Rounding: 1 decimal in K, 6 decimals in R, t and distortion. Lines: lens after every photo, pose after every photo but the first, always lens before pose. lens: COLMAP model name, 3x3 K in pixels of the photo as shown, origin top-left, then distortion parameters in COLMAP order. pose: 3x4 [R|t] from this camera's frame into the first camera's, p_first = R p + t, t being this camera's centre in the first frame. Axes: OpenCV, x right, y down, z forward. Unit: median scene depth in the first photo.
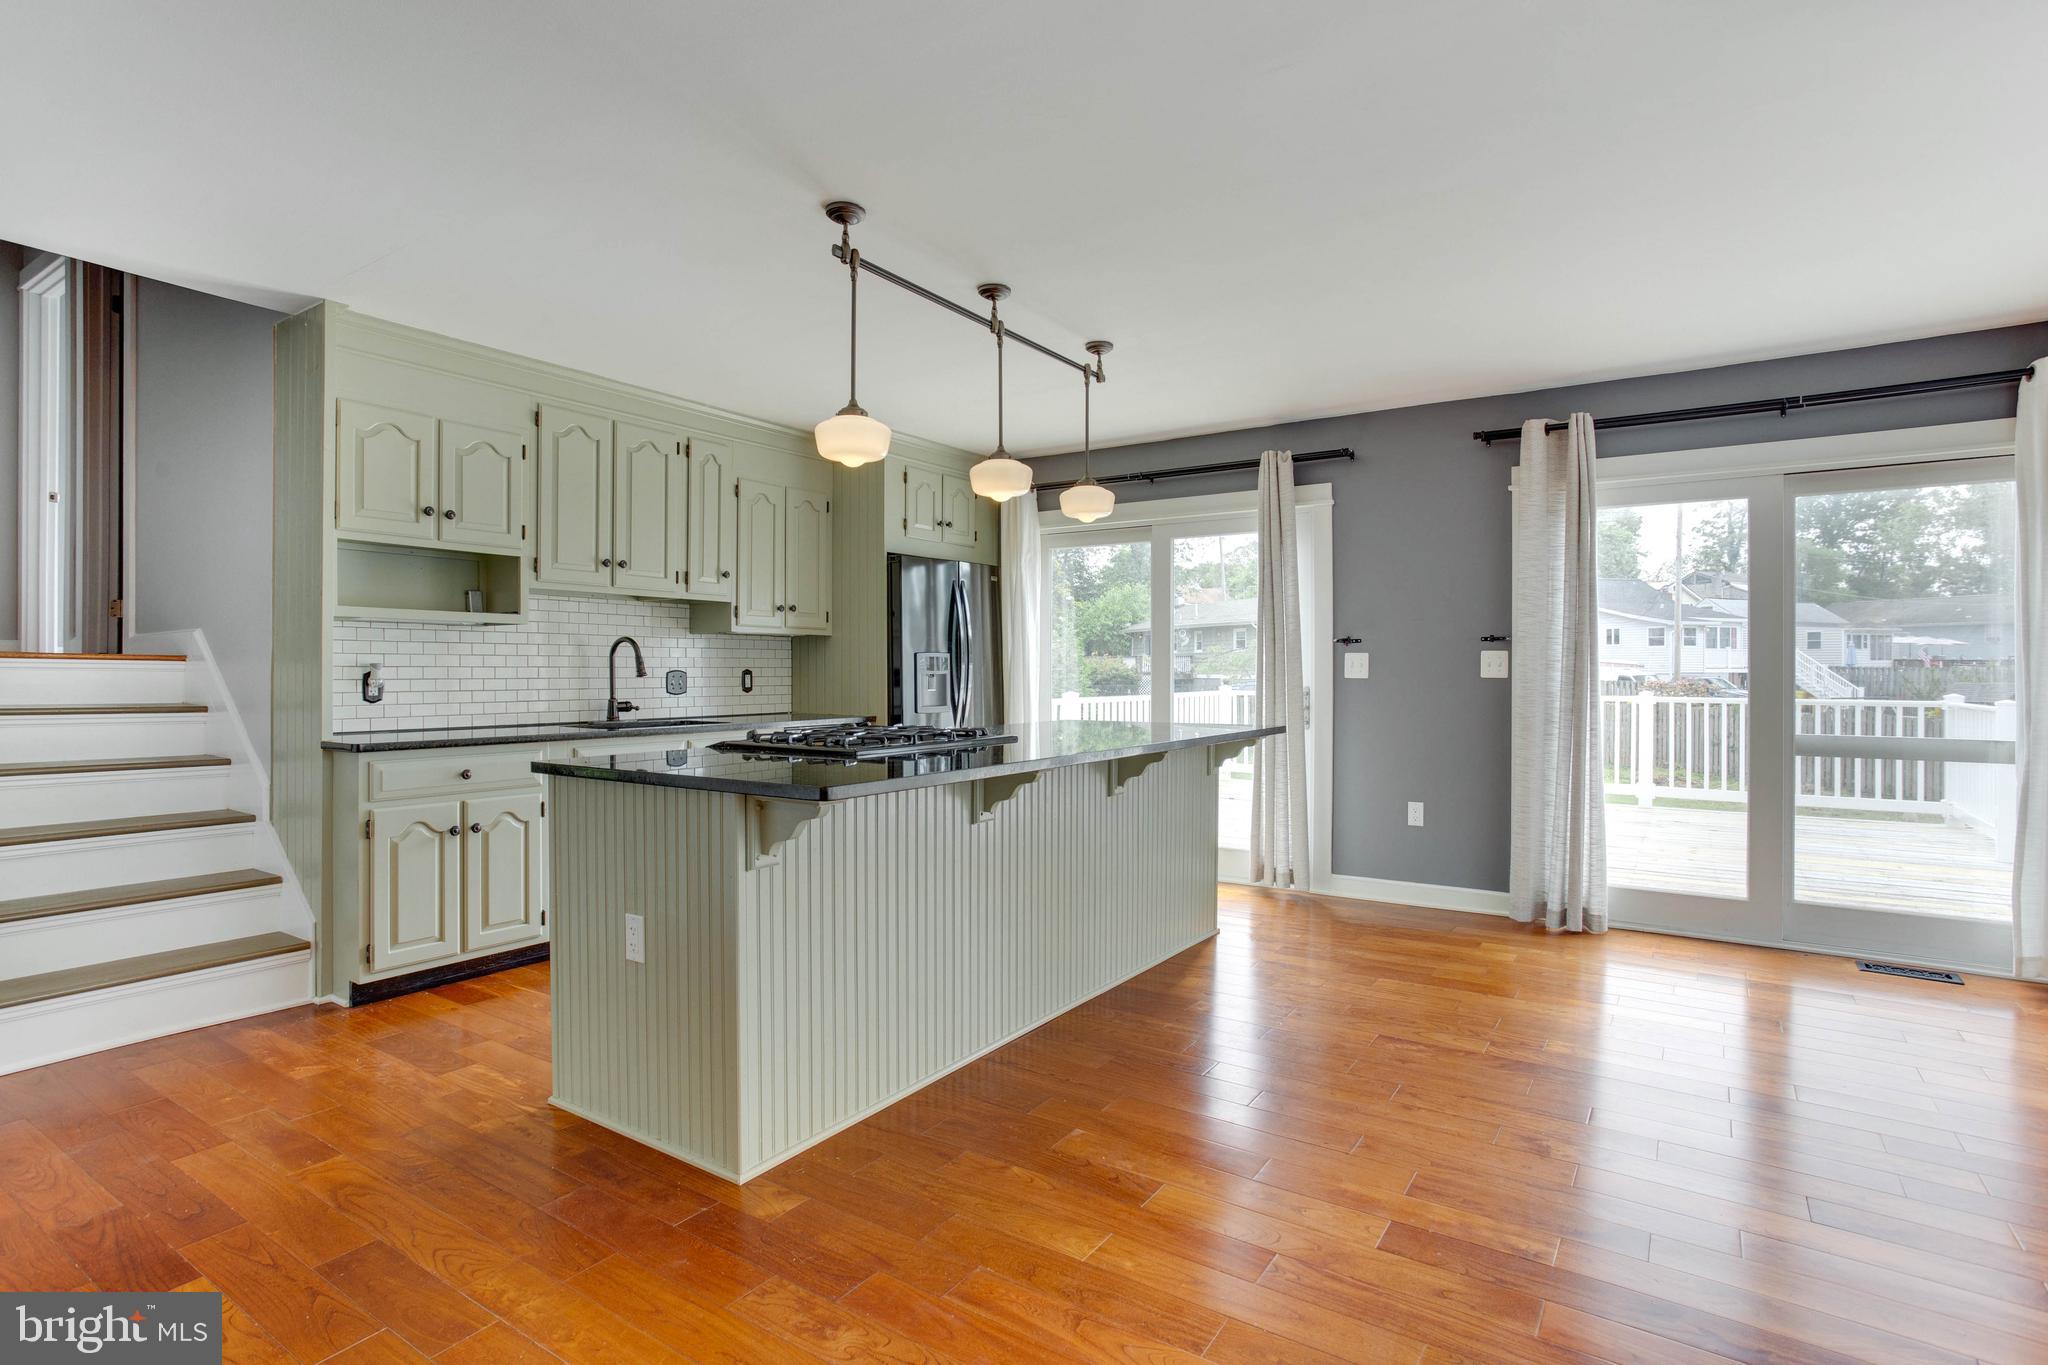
lens RADIAL K [[1039.5, 0, 1019.3], [0, 1039.5, 665.4], [0, 0, 1]] dist [-0.042216, 0.035896]
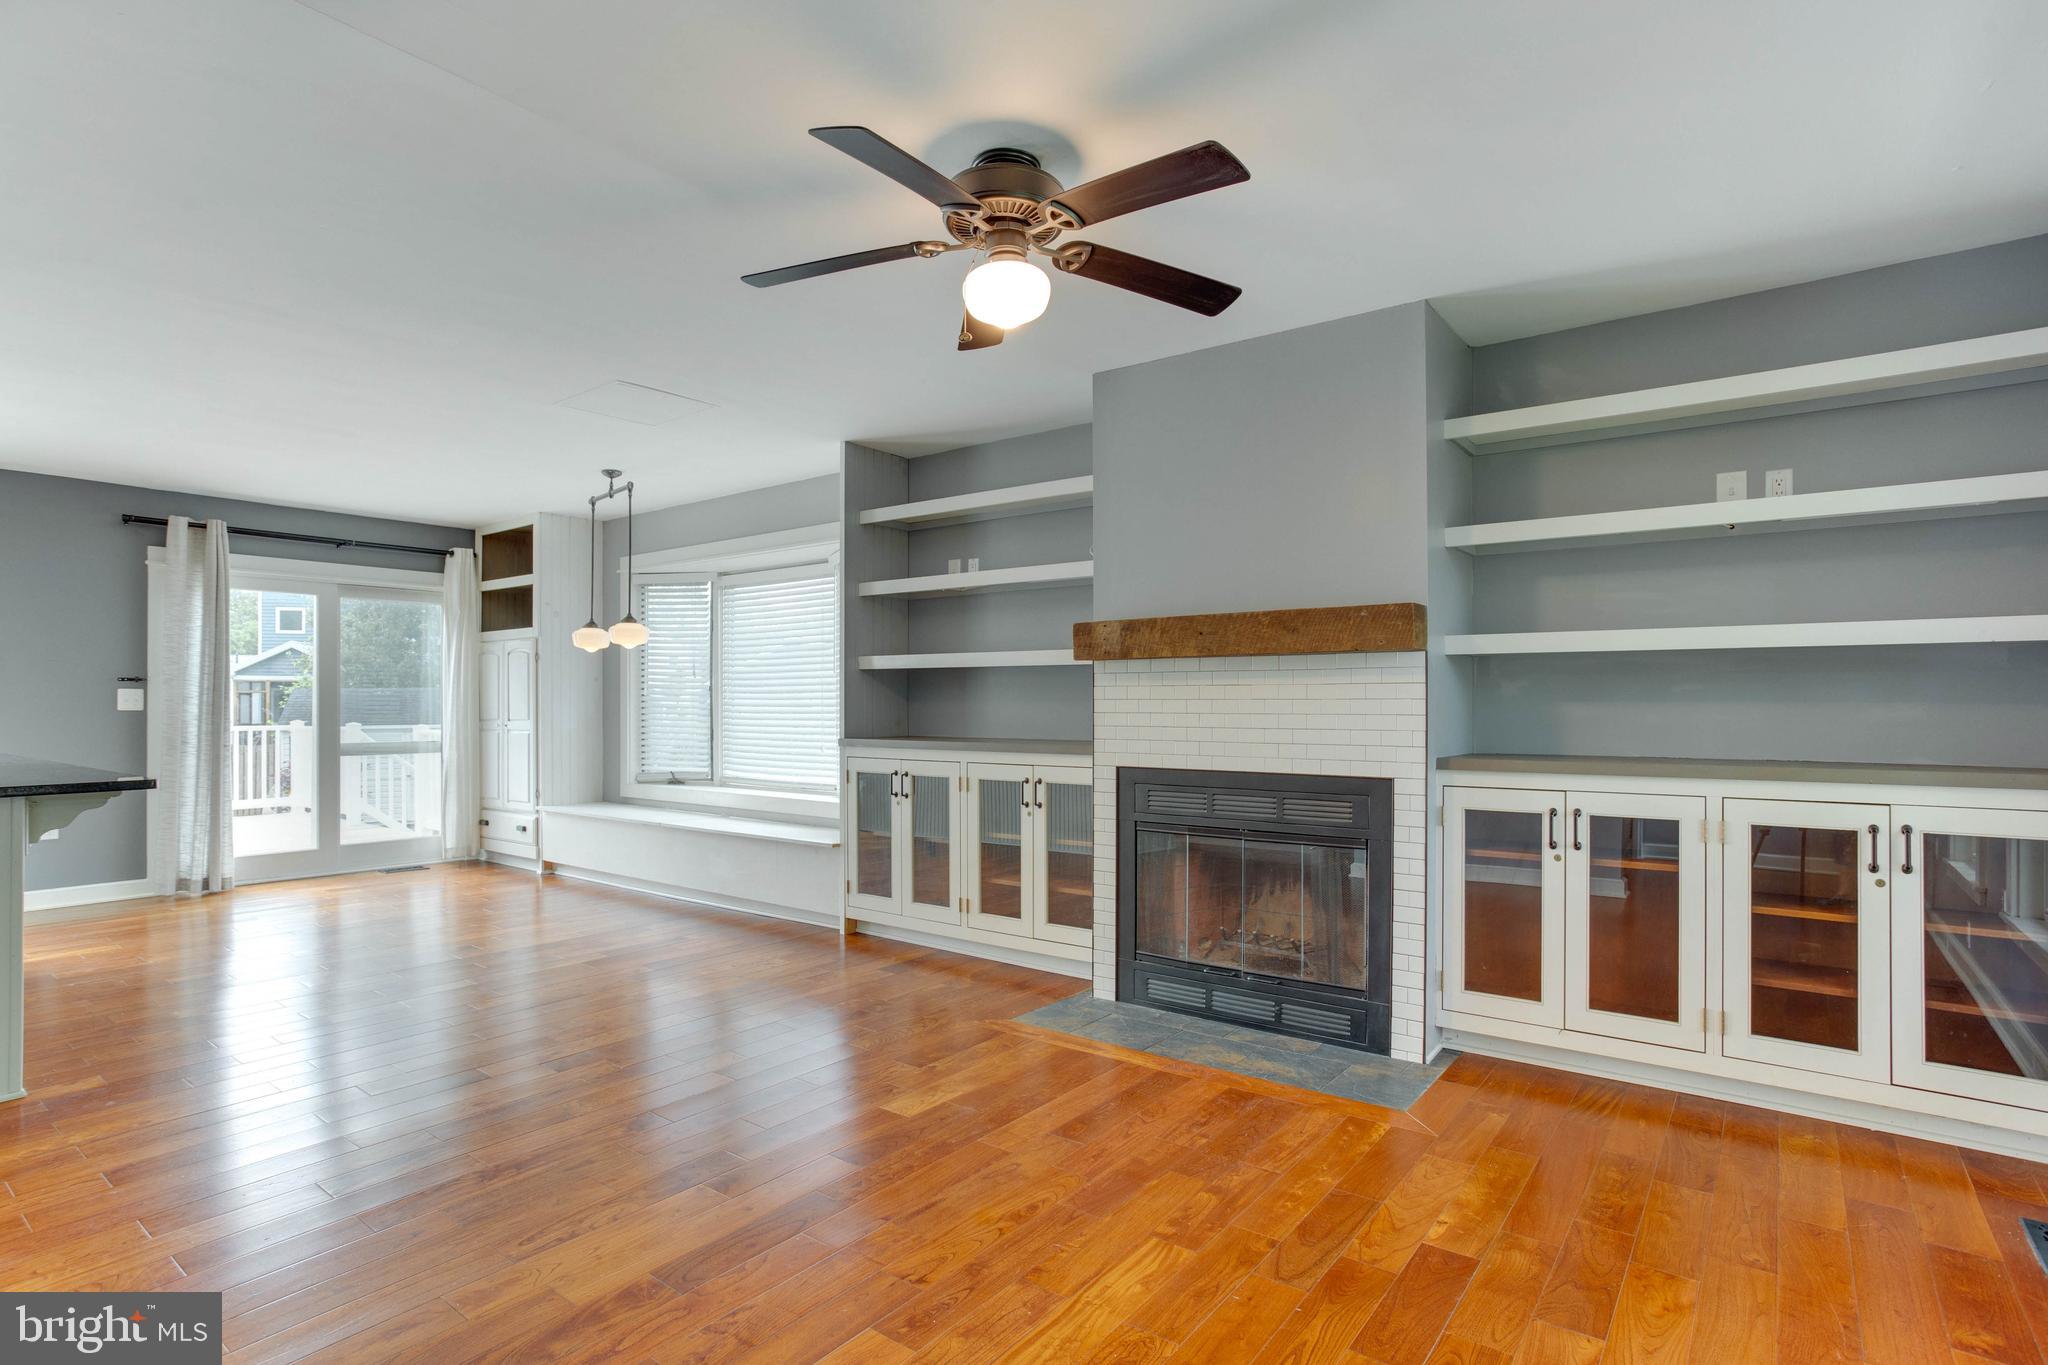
lens RADIAL K [[1022.7, 0, 1013.2], [0, 1022.7, 698.0], [0, 0, 1]] dist [-0.051831, 0.032805]
pose [[0.074082, 0.006821, 0.997229, -0.676222], [-0.004328, 0.999969, -0.006518, 0.000082], [-0.997243, -0.003833, 0.074109, -0.162579]]
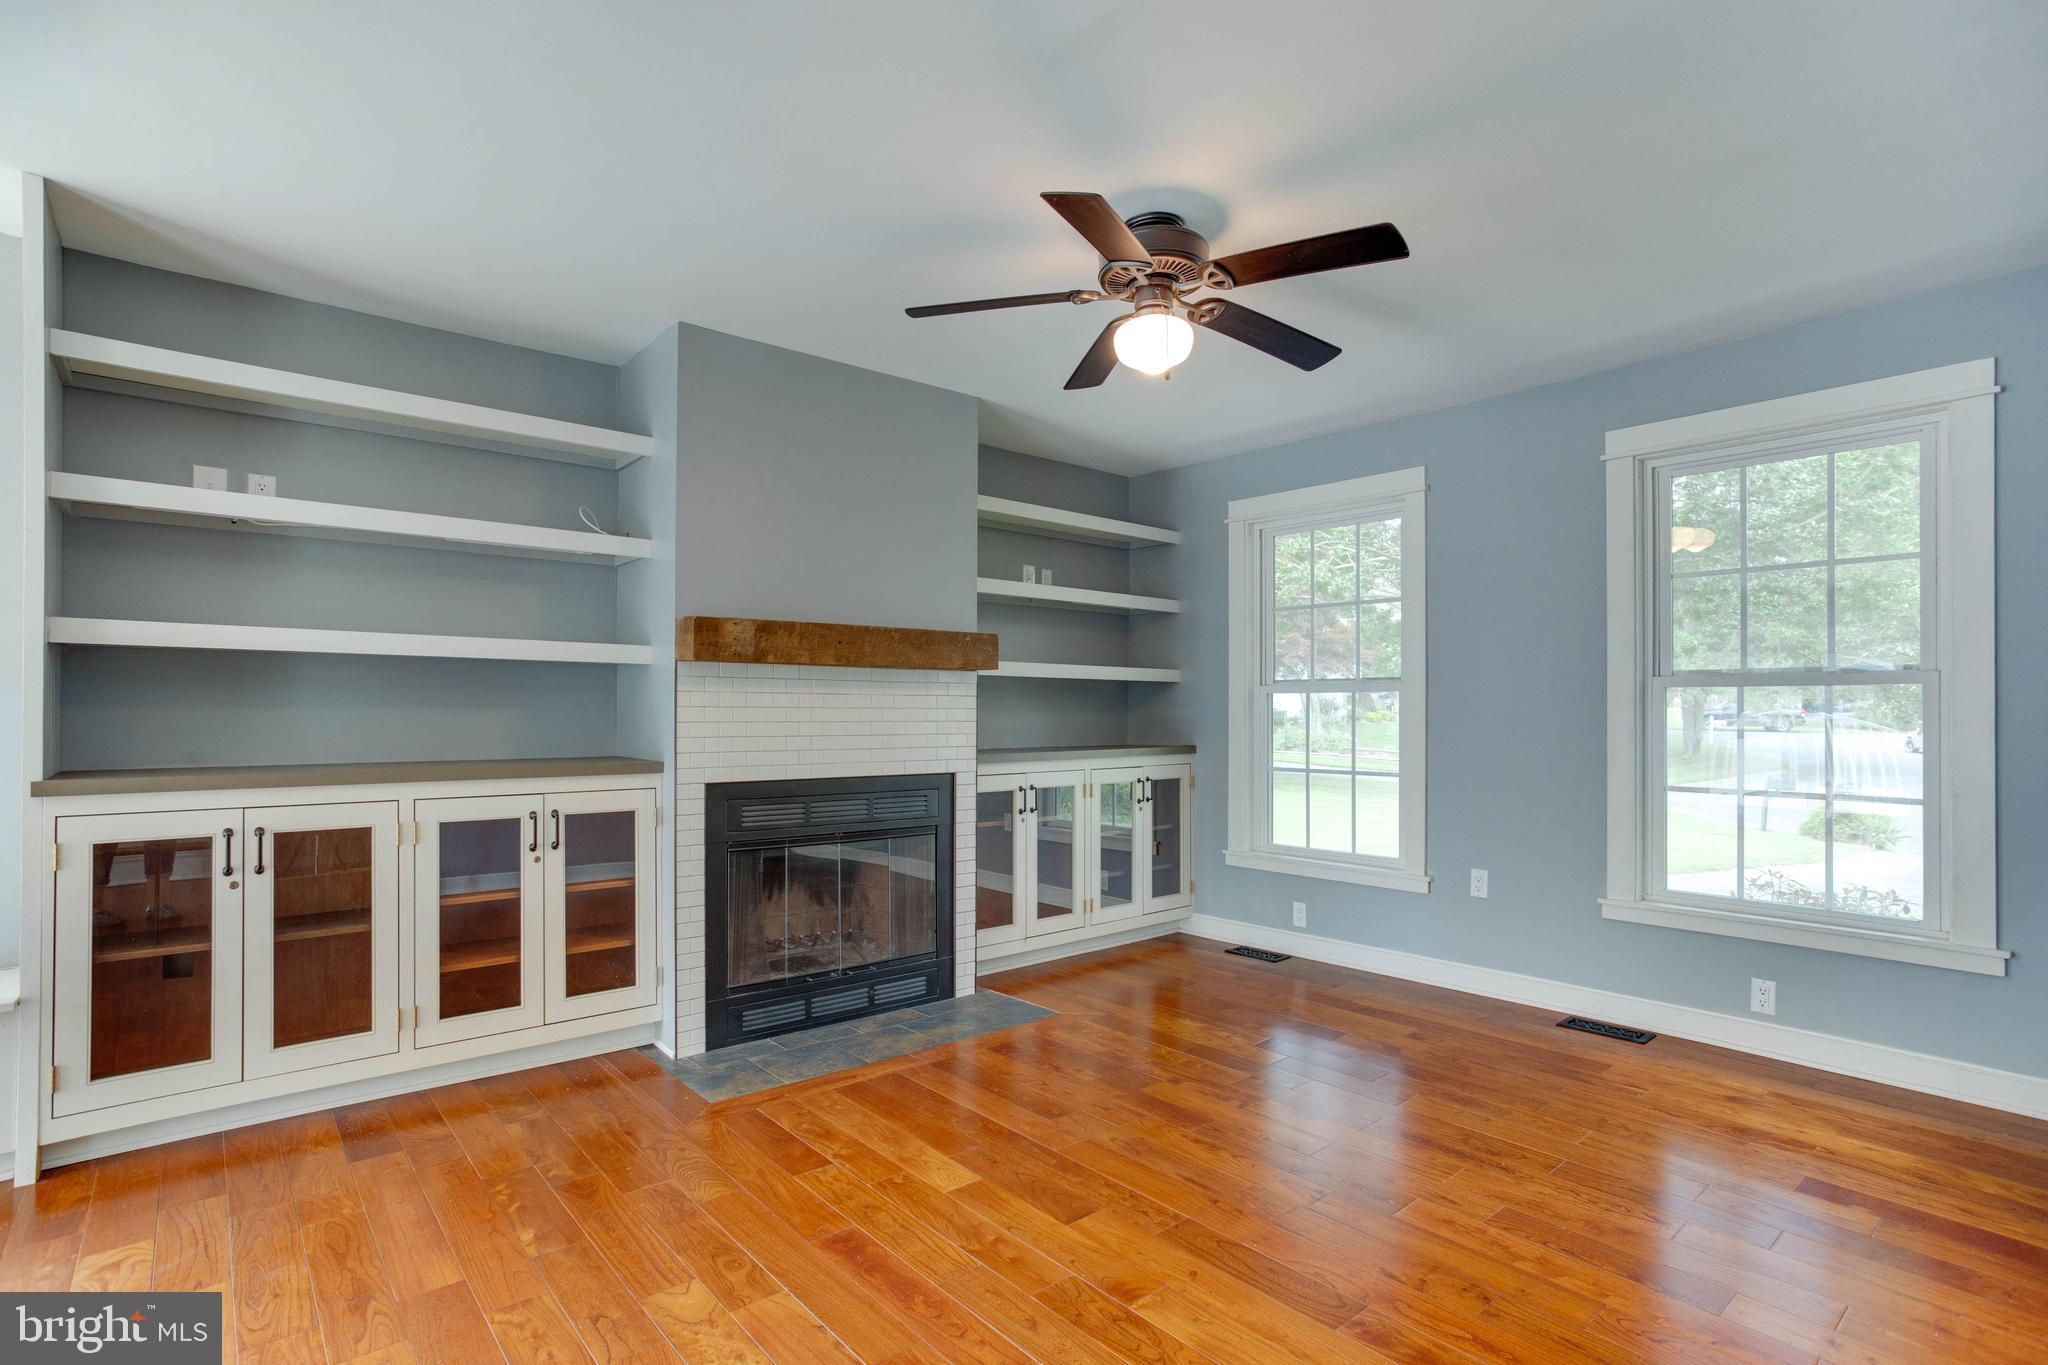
lens RADIAL K [[1004.6, 0, 1019.6], [0, 1004.6, 710.5], [0, 0, 1]] dist [-0.047062, 0.031480]
pose [[-0.958470, 0.000806, 0.285192, -0.266713], [-0.001278, 0.999974, -0.007121, 0.002757], [-0.285191, -0.007189, -0.958444, 0.418689]]
